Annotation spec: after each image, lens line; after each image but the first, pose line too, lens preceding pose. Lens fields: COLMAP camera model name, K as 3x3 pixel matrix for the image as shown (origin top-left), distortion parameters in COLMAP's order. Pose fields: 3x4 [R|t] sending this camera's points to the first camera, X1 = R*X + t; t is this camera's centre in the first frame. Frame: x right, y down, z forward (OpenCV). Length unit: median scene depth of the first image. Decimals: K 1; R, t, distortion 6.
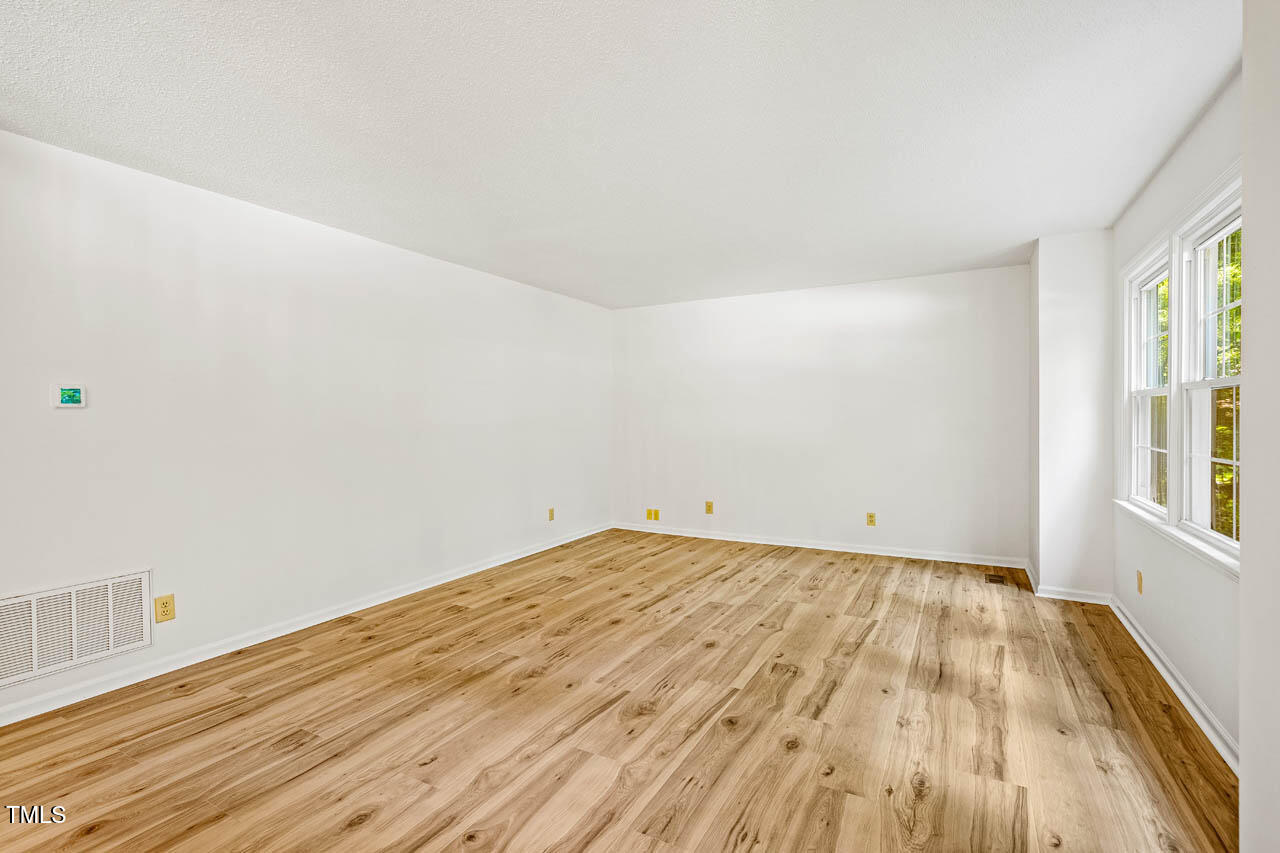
lens RADIAL K [[579.0, 0, 636.1], [0, 579.0, 427.8], [0, 0, 1]] dist [-0.000083, 0.000321]
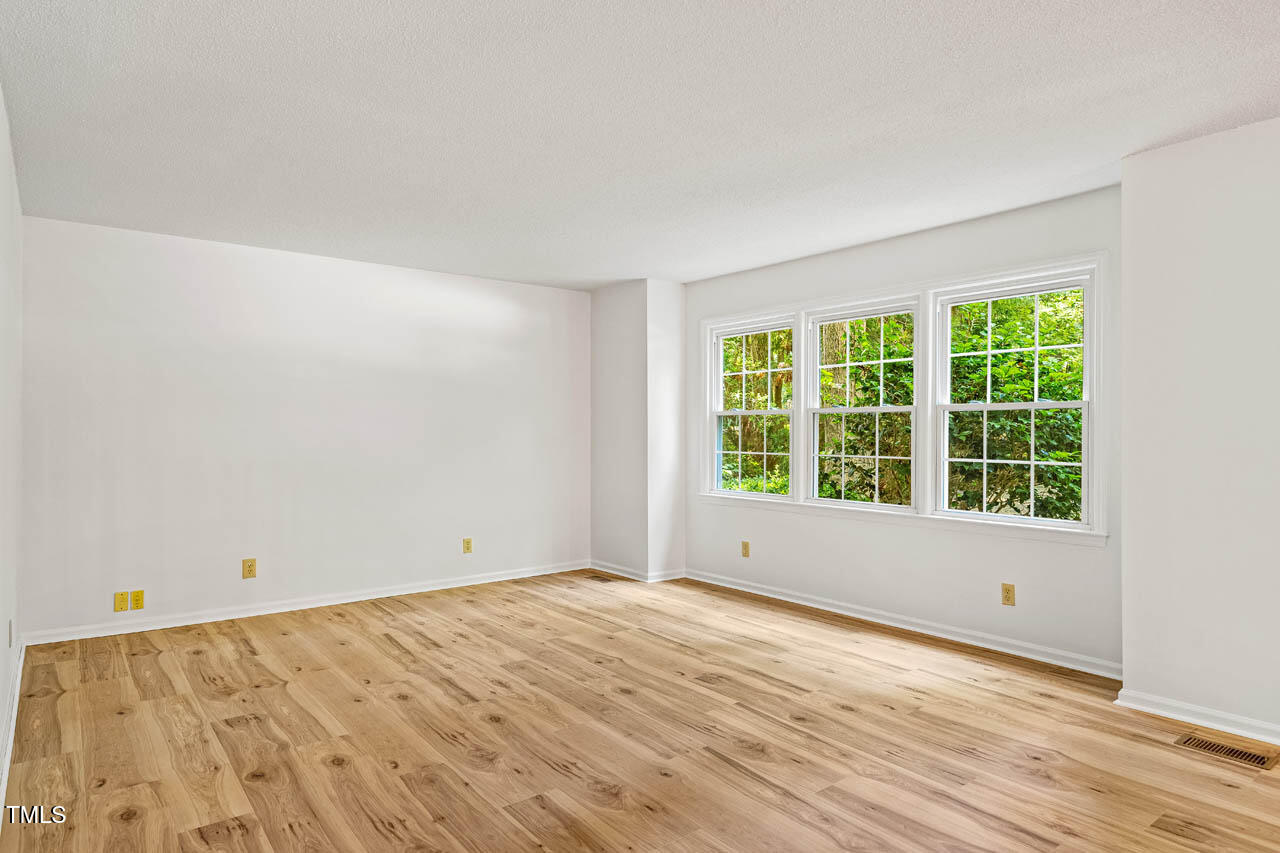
lens RADIAL K [[720.9, 0, 633.5], [0, 720.9, 465.9], [0, 0, 1]] dist [-0.001547, -0.000066]
pose [[0.417233, -0.040700, 0.907888, -0.756899], [0.013292, 0.999163, 0.038683, -0.006312], [-0.908702, -0.004072, 0.417425, 0.482420]]
